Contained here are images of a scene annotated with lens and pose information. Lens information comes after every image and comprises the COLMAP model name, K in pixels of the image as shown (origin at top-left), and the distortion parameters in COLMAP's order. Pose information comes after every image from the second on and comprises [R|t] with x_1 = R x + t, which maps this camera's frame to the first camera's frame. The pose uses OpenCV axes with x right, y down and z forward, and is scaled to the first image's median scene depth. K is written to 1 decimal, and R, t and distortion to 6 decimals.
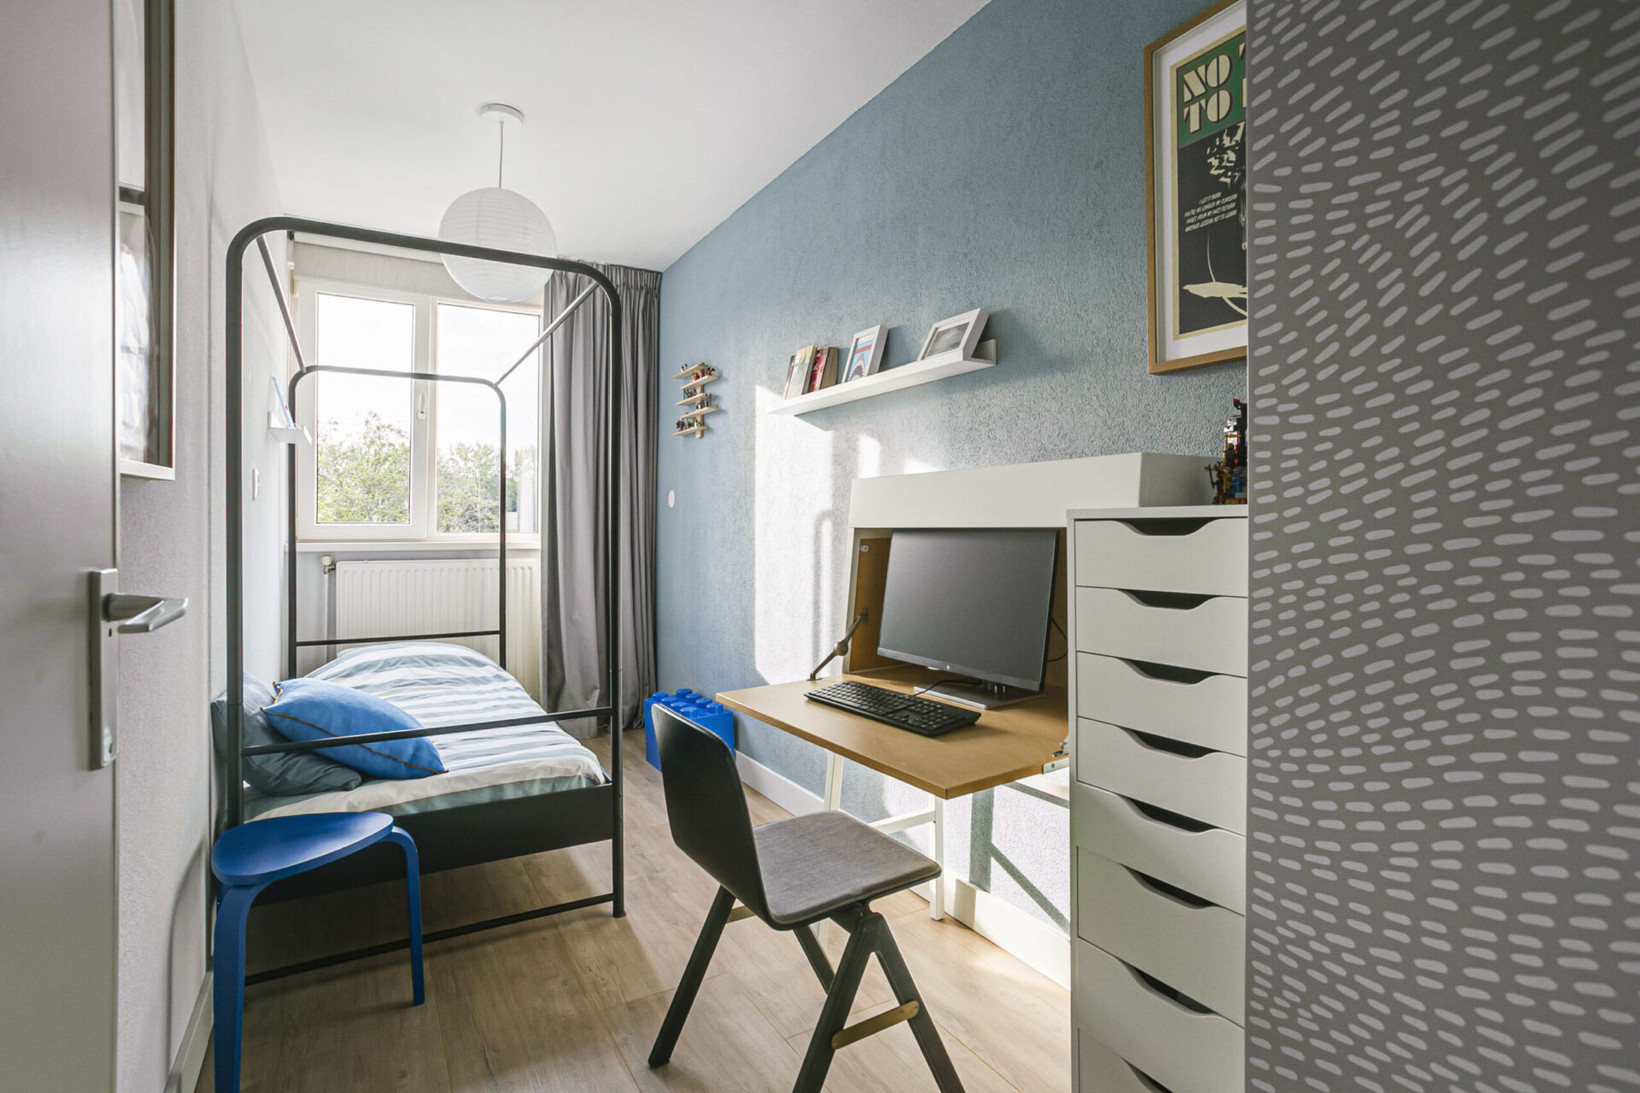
lens RADIAL K [[795.9, 0, 816.5], [0, 795.9, 534.4], [0, 0, 1]] dist [-0.020962, 0.002763]
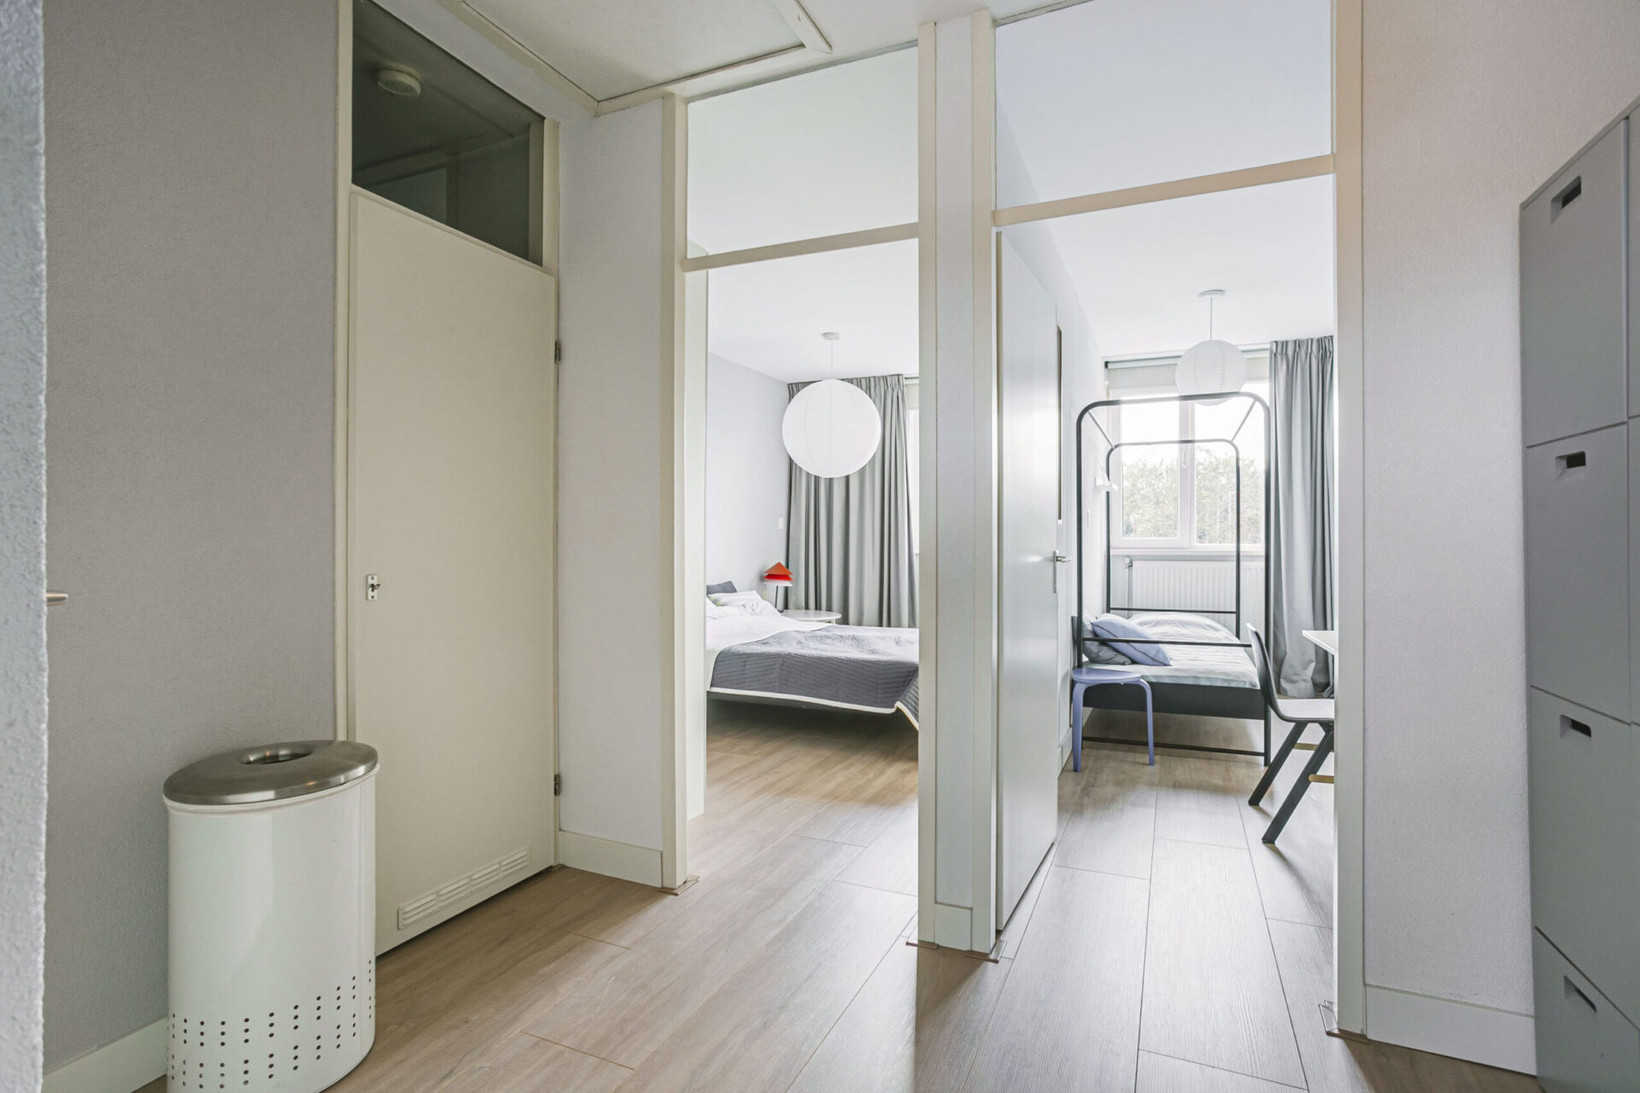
lens RADIAL K [[795.9, 0, 818.8], [0, 795.9, 542.3], [0, 0, 1]] dist [-0.020962, 0.002763]
pose [[0.578946, 0.002730, -0.815361, 0.421628], [-0.005633, 0.999984, -0.000651, 0.000670], [0.815346, 0.004970, 0.578952, -0.572513]]
